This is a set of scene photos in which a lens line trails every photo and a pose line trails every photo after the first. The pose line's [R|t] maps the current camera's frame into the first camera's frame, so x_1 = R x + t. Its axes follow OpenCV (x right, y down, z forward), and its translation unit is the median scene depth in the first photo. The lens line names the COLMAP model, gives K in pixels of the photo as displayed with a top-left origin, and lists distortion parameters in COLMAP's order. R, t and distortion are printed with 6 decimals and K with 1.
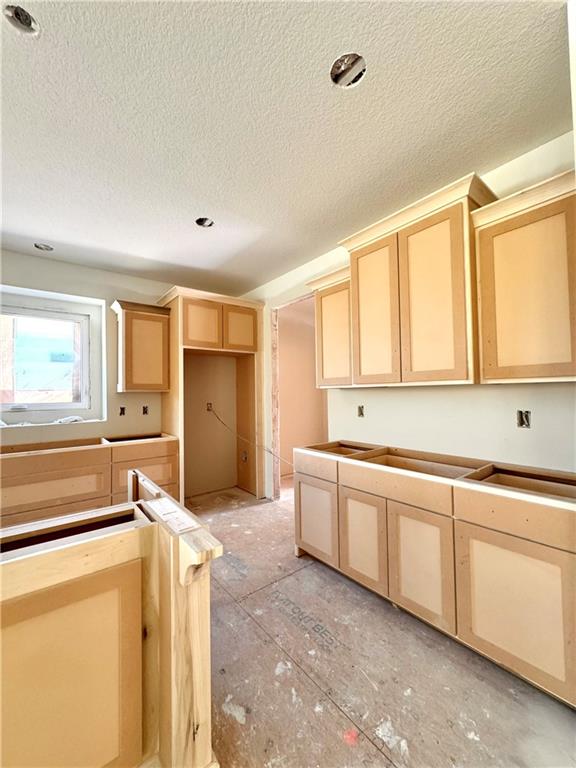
lens RADIAL K [[308.7, 0, 290.3], [0, 308.7, 384.6], [0, 0, 1]] dist [-0.003360, 0.000623]
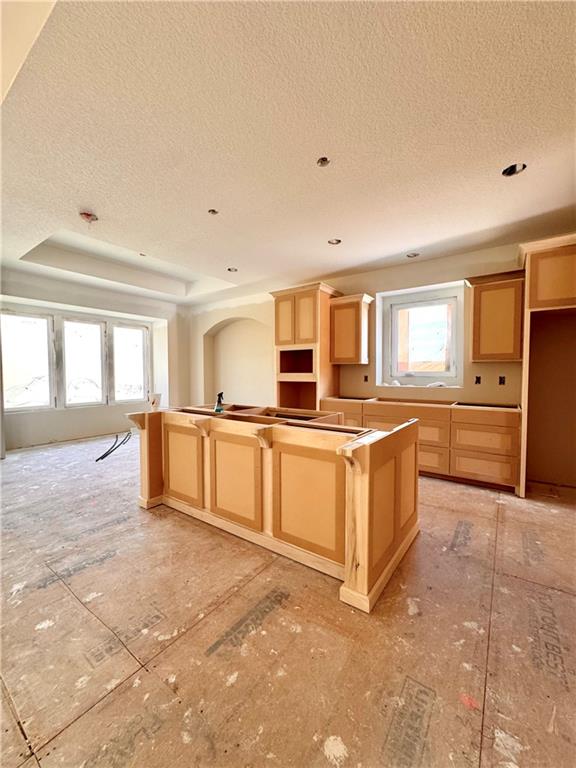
lens RADIAL K [[308.7, 0, 290.3], [0, 308.7, 384.6], [0, 0, 1]] dist [-0.003360, 0.000623]
pose [[0.271373, 0.053069, -0.961010, 0.339409], [0.020894, 0.997919, 0.061007, 0.023904], [0.962248, -0.036635, 0.269699, 0.081610]]
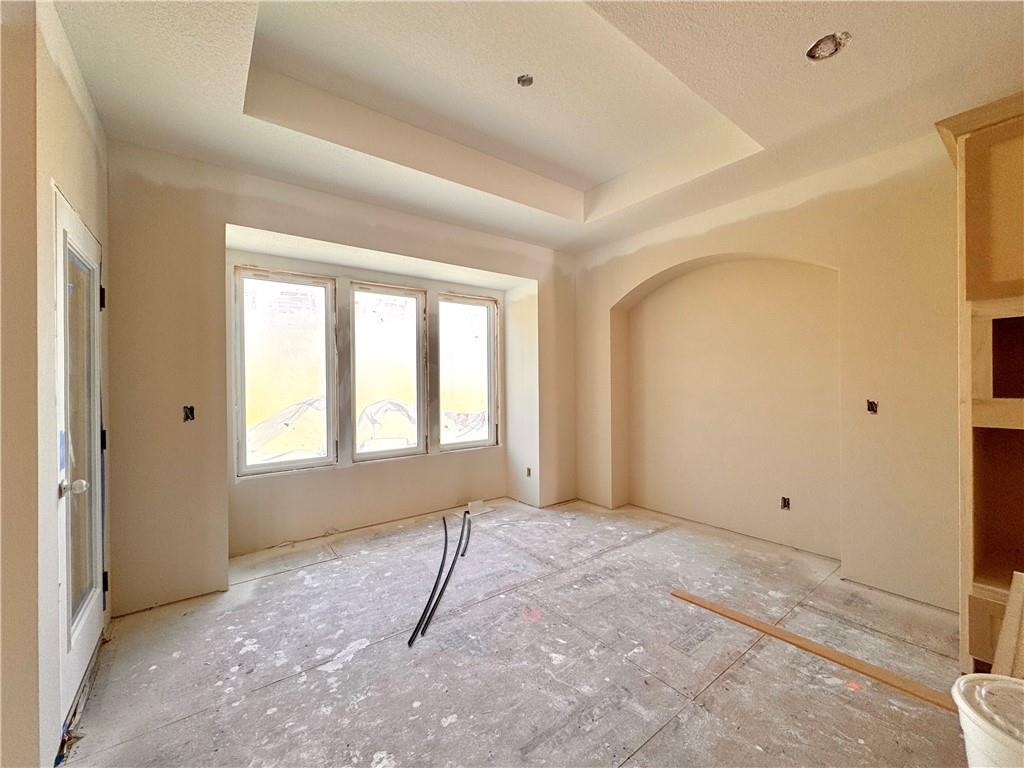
lens RADIAL K [[411.6, 0, 512.0], [0, 411.6, 384.0], [0, 0, 1]] dist [-0.003360, 0.000623]
pose [[-0.030122, 0.022718, -0.999288, 0.197728], [0.033937, 0.999189, 0.021693, 0.020725], [0.998970, -0.033259, -0.030868, 0.037859]]
